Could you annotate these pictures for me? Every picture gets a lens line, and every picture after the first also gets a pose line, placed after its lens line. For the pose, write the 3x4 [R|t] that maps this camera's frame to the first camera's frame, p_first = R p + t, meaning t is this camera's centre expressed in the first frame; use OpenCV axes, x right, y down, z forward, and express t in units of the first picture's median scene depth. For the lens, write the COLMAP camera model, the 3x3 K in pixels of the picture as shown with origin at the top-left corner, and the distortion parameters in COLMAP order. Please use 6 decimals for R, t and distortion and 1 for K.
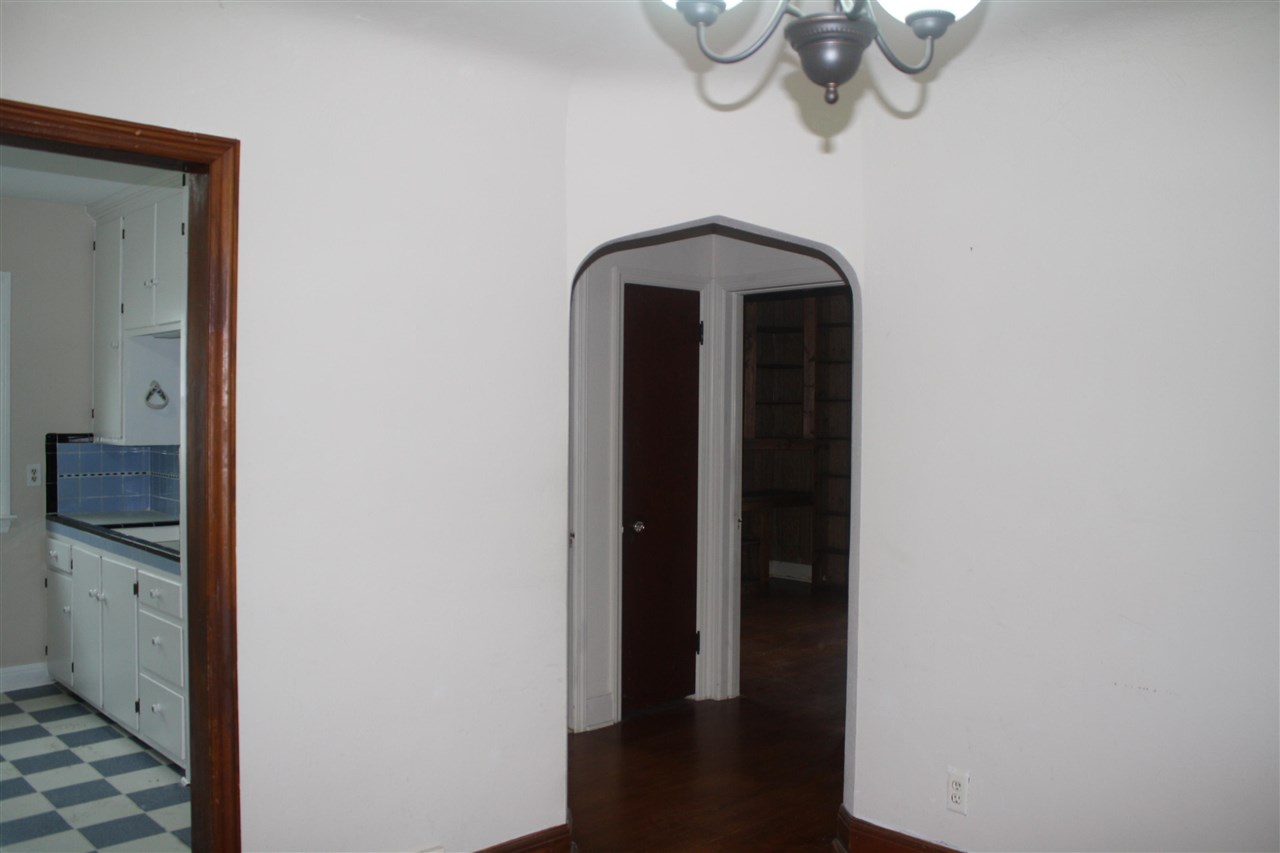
lens RADIAL K [[1077.1, 0, 651.9], [0, 1077.1, 423.5], [0, 0, 1]] dist [-0.141861, 0.106976]
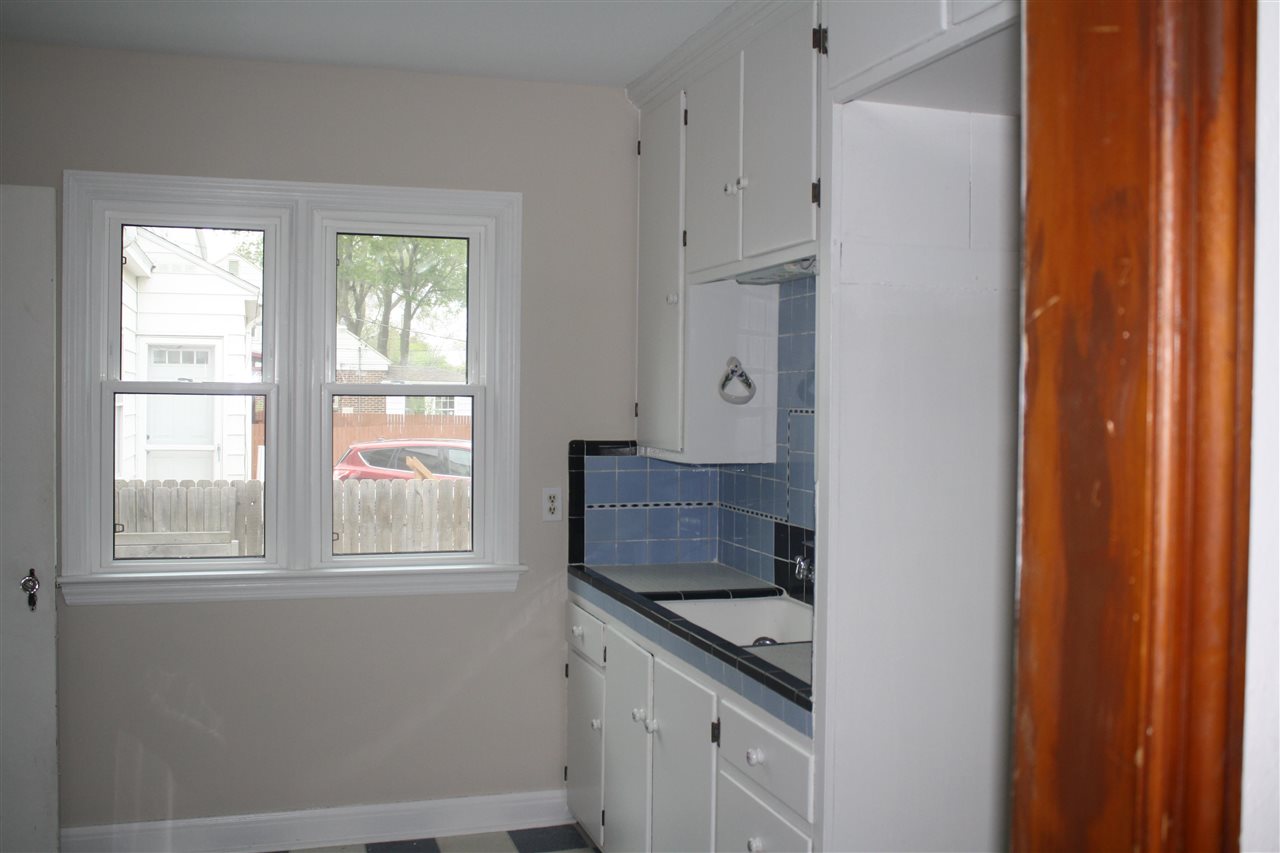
lens RADIAL K [[1249.3, 0, 645.0], [0, 1249.3, 422.1], [0, 0, 1]] dist [-0.080245, 0.000000]
pose [[0.892939, 0.009011, -0.450088, -0.192599], [-0.008083, 0.999959, 0.003982, -0.005452], [0.450105, 0.000082, 0.892975, 0.328244]]
